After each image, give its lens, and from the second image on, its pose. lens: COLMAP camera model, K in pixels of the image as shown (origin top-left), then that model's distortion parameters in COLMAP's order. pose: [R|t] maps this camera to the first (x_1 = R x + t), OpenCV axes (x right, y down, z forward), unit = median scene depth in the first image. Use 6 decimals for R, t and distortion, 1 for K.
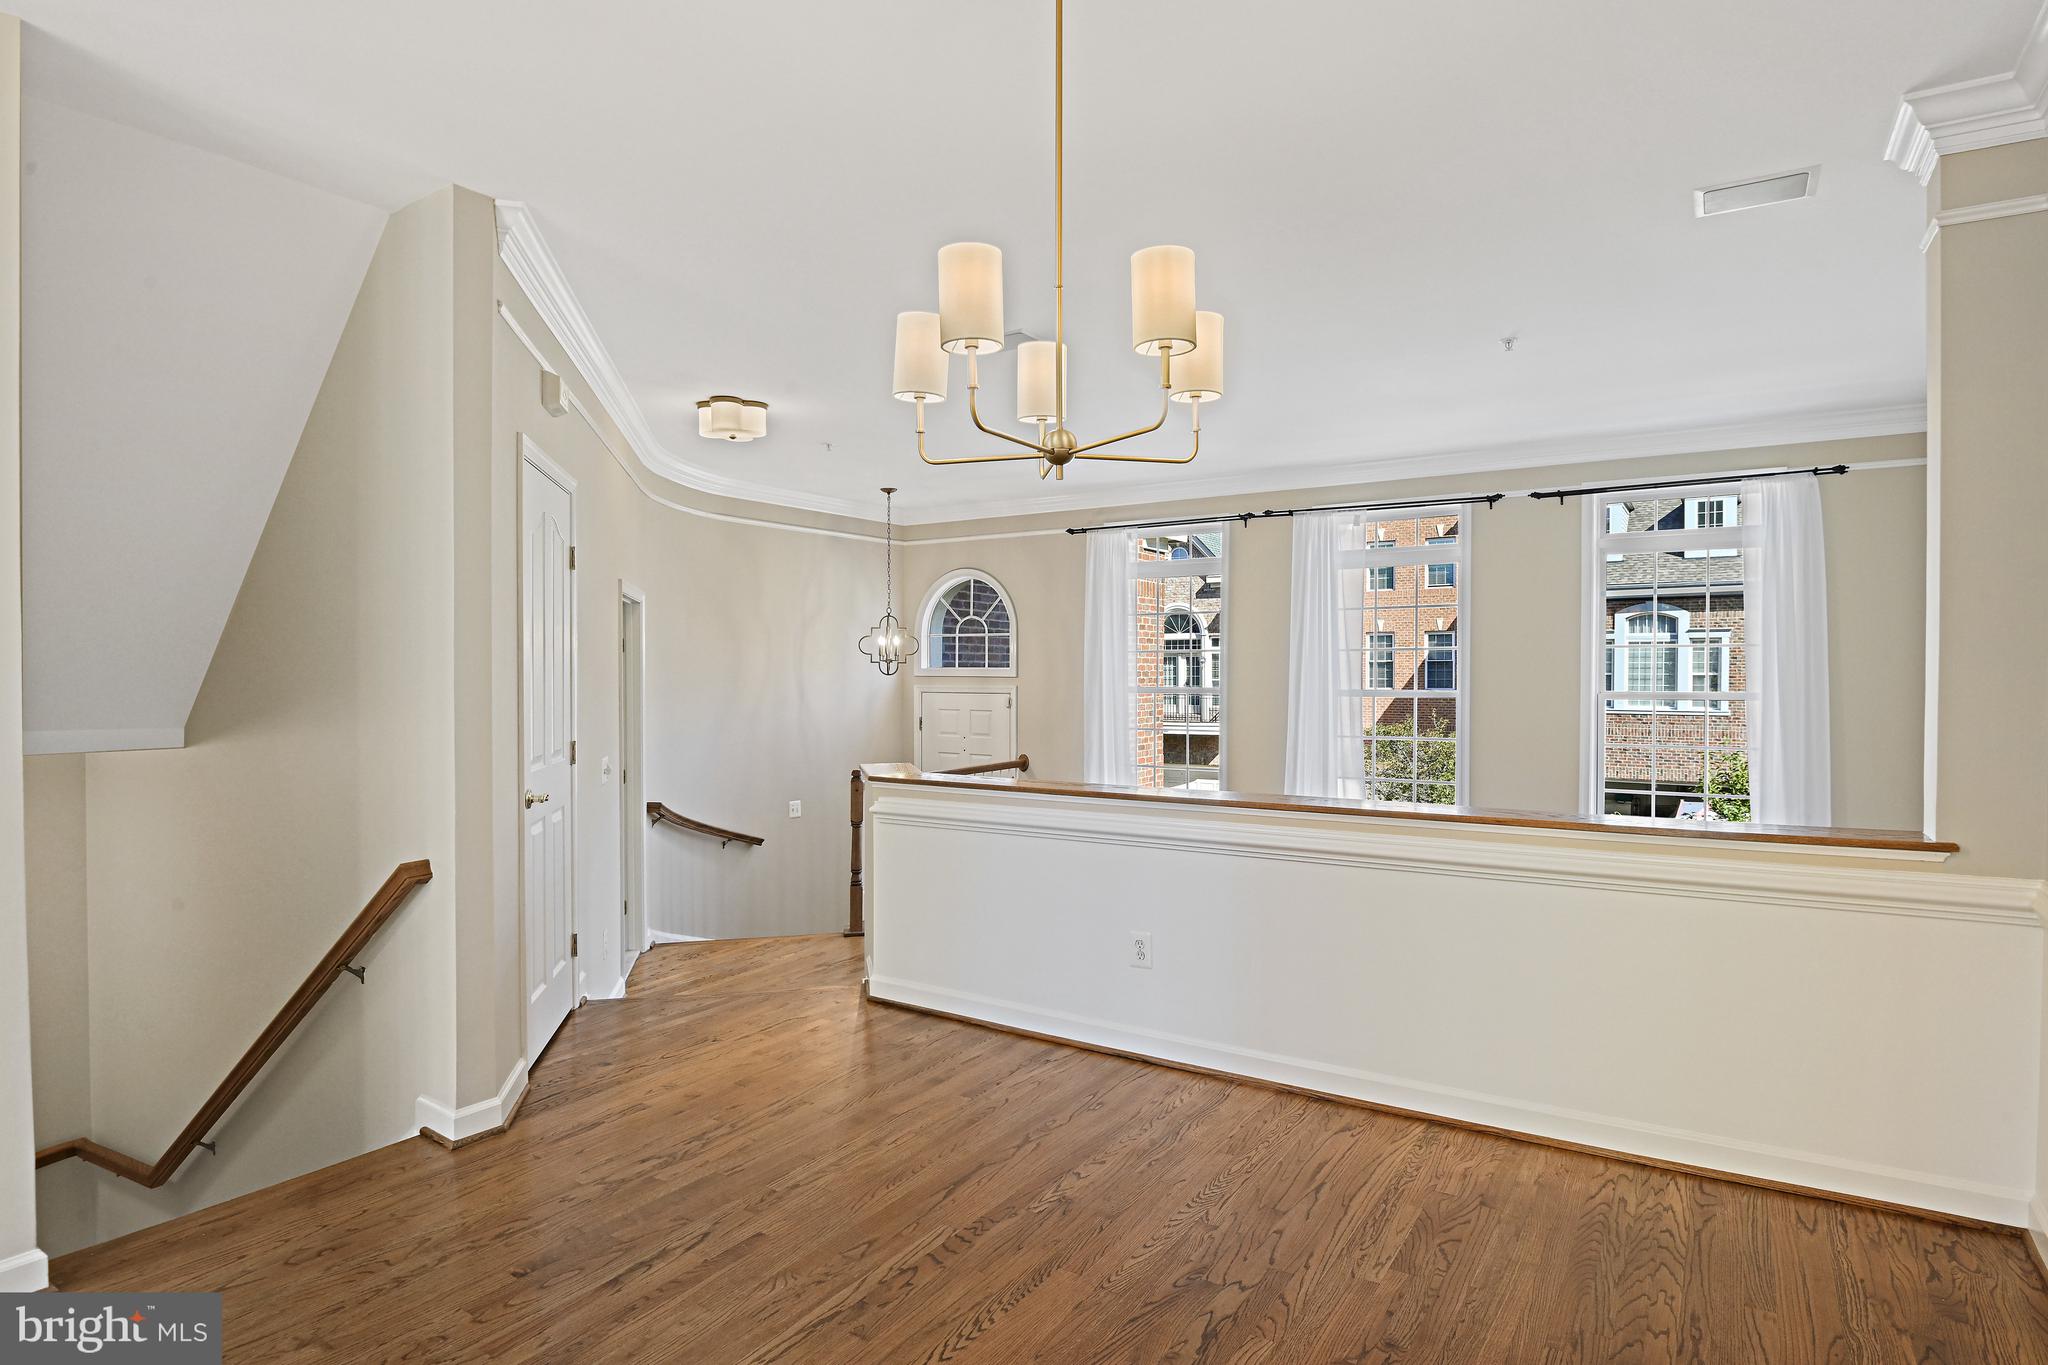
lens RADIAL K [[1091.6, 0, 1036.8], [0, 1091.6, 680.5], [0, 0, 1]] dist [-0.010320, -0.002835]
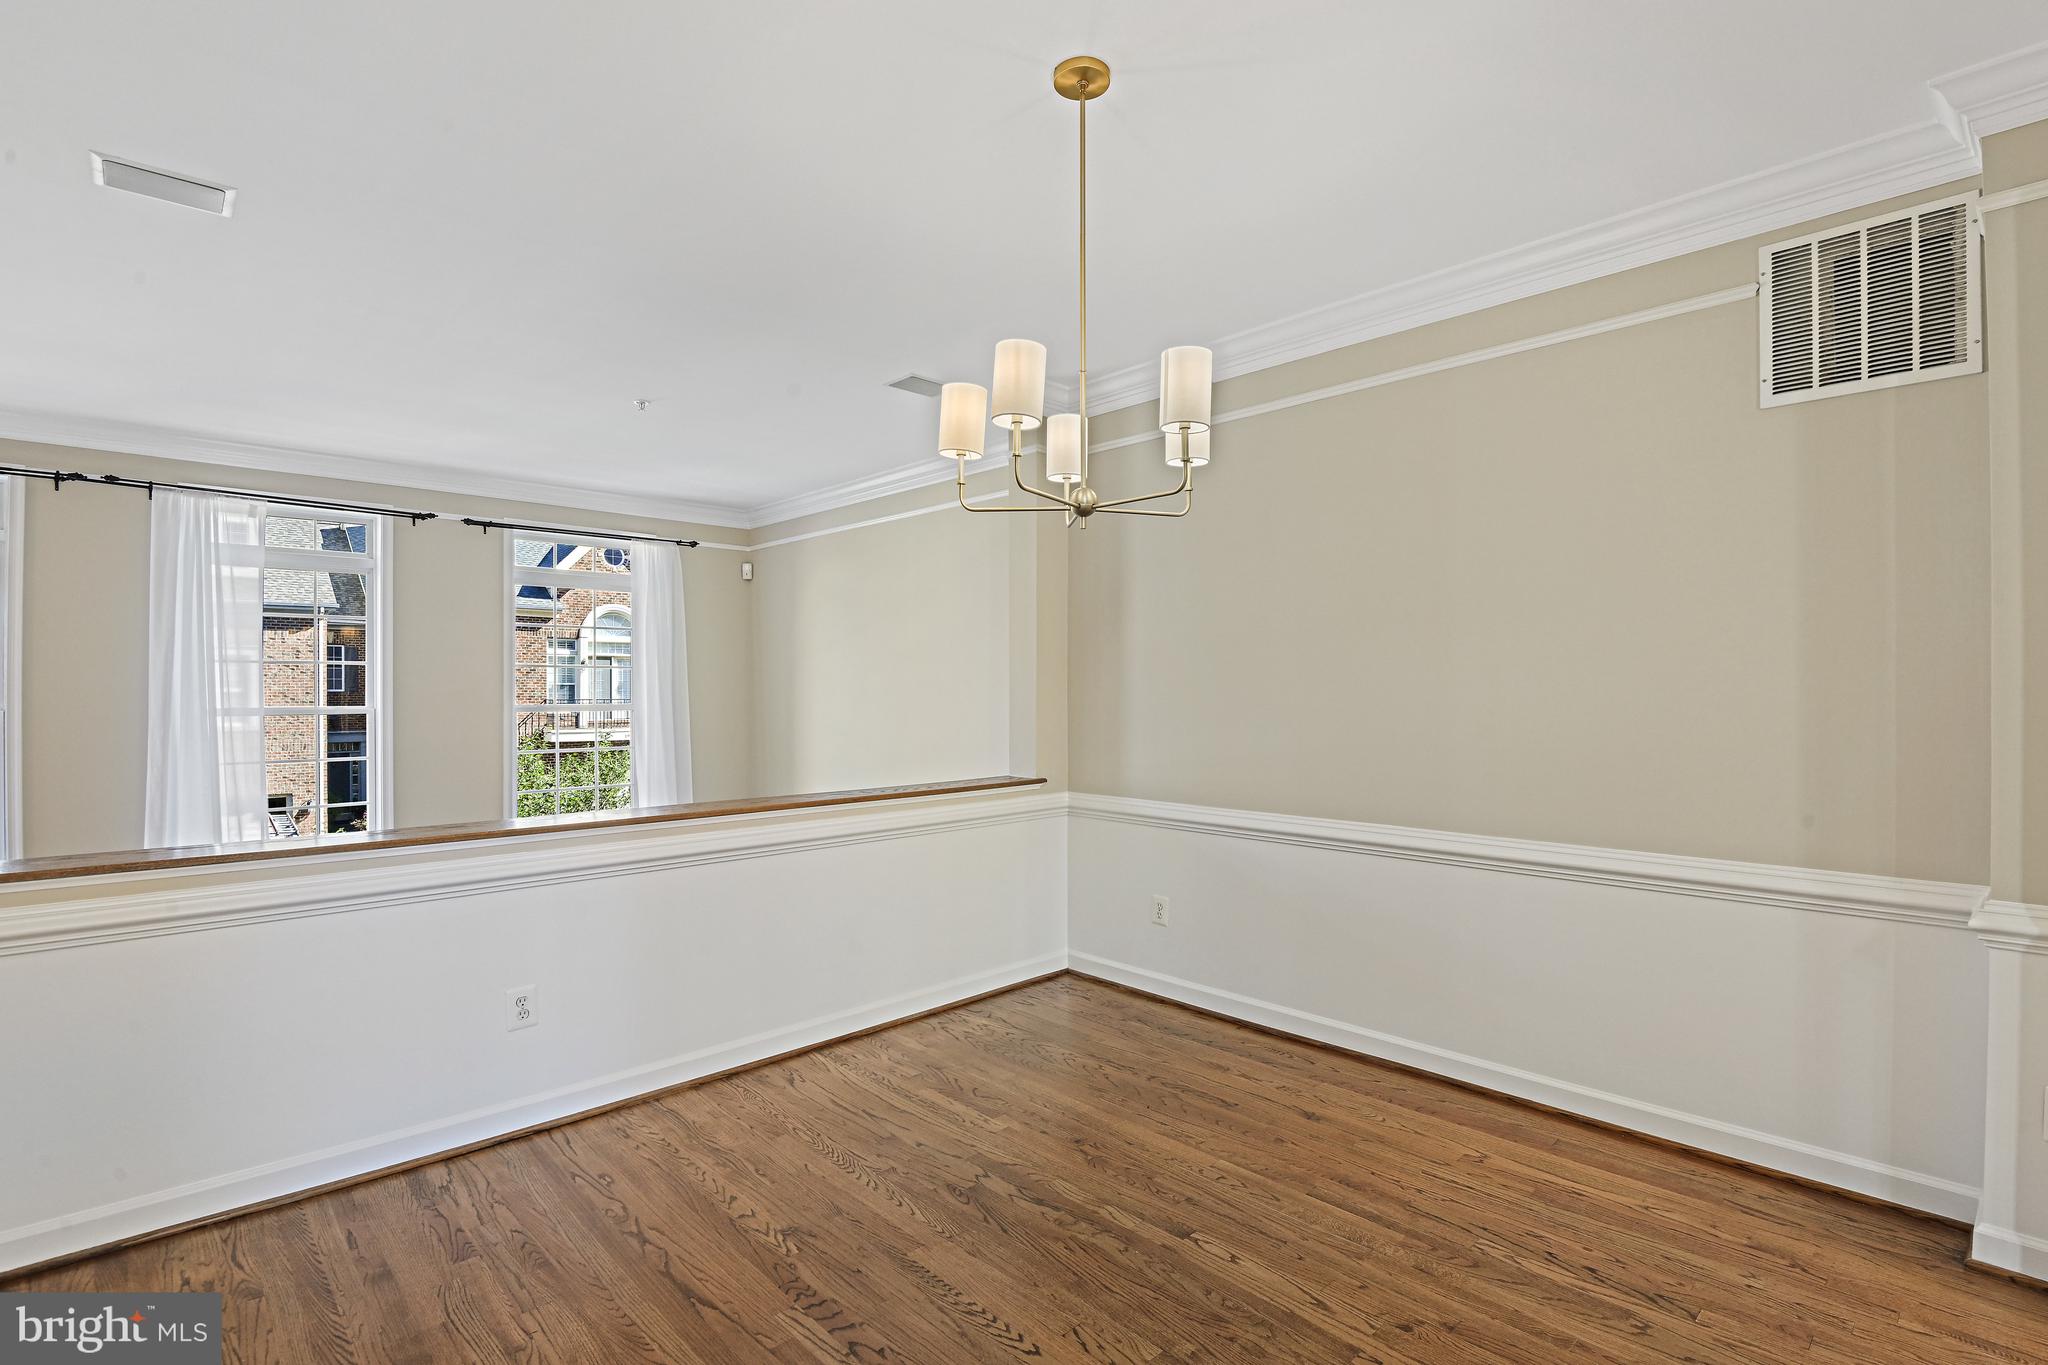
lens RADIAL K [[957.2, 0, 1035.0], [0, 957.2, 694.3], [0, 0, 1]] dist [-0.016271, -0.001771]
pose [[0.231632, -0.004231, 0.972794, -0.596571], [0.007306, 0.999970, 0.002610, -0.000292], [-0.972776, 0.006503, 0.231656, 0.472144]]
